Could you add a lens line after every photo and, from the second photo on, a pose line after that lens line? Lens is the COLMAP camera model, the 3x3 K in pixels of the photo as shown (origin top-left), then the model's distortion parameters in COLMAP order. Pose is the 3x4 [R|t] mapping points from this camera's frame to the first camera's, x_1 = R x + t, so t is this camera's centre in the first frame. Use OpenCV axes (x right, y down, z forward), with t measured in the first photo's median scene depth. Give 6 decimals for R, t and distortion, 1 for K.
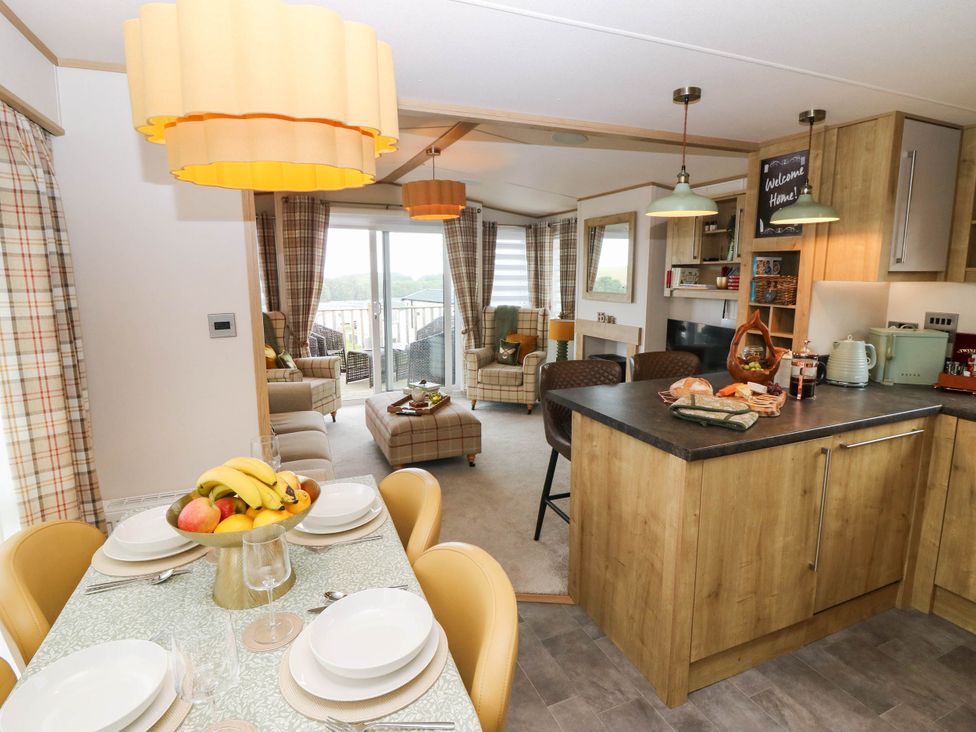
lens RADIAL K [[528.6, 0, 495.5], [0, 528.6, 357.5], [0, 0, 1]] dist [-0.000054, -0.013063]
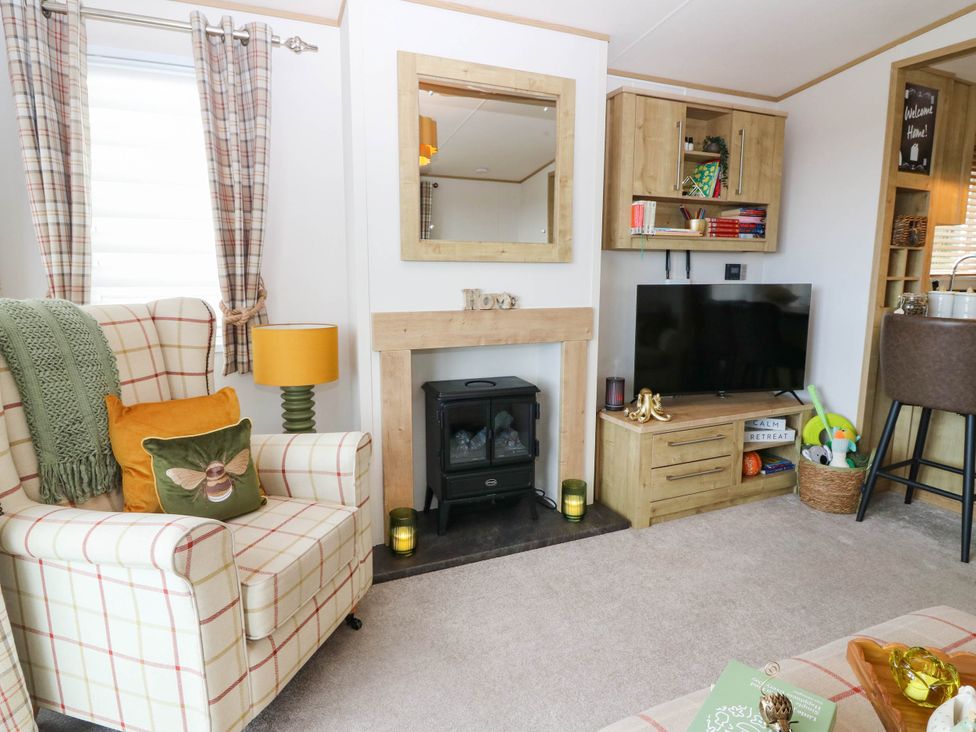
lens RADIAL K [[528.6, 0, 495.5], [0, 528.6, 357.5], [0, 0, 1]] dist [-0.000054, -0.013063]
pose [[-0.001977, -0.157702, 0.987485, -0.212836], [0.156430, 0.975281, 0.156066, -0.081877], [-0.987687, 0.154781, 0.022741, 0.846651]]
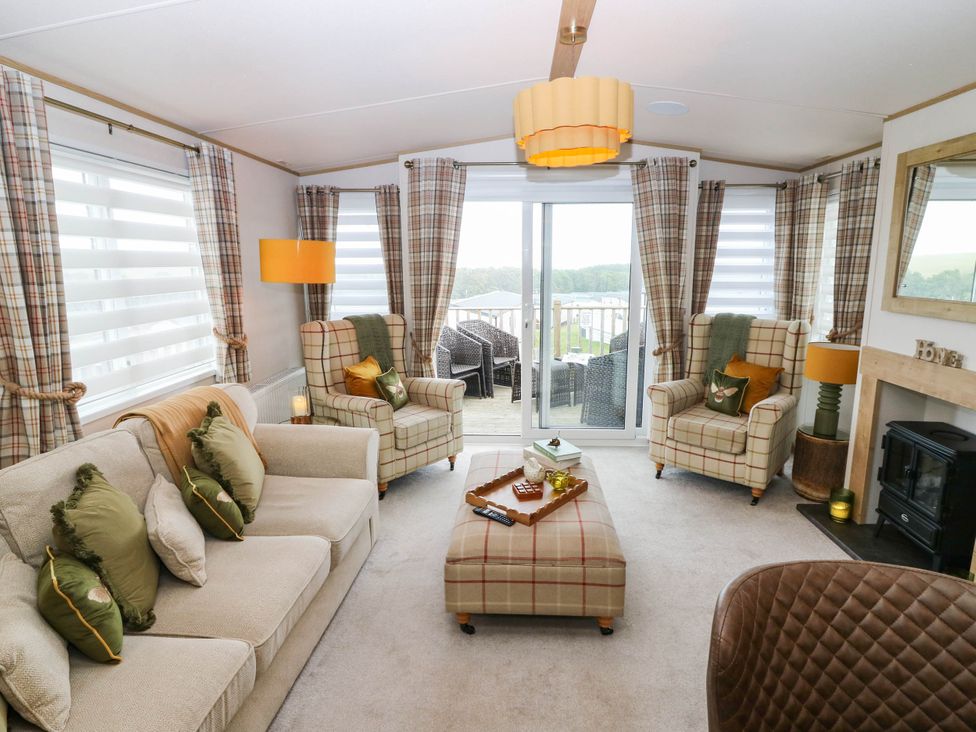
lens RADIAL K [[528.6, 0, 495.5], [0, 528.6, 357.5], [0, 0, 1]] dist [-0.000054, -0.013063]
pose [[0.901717, 0.068487, -0.426868, 0.041762], [-0.061811, 0.997652, 0.029495, -0.050758], [0.427885, -0.000211, 0.903833, 0.333536]]
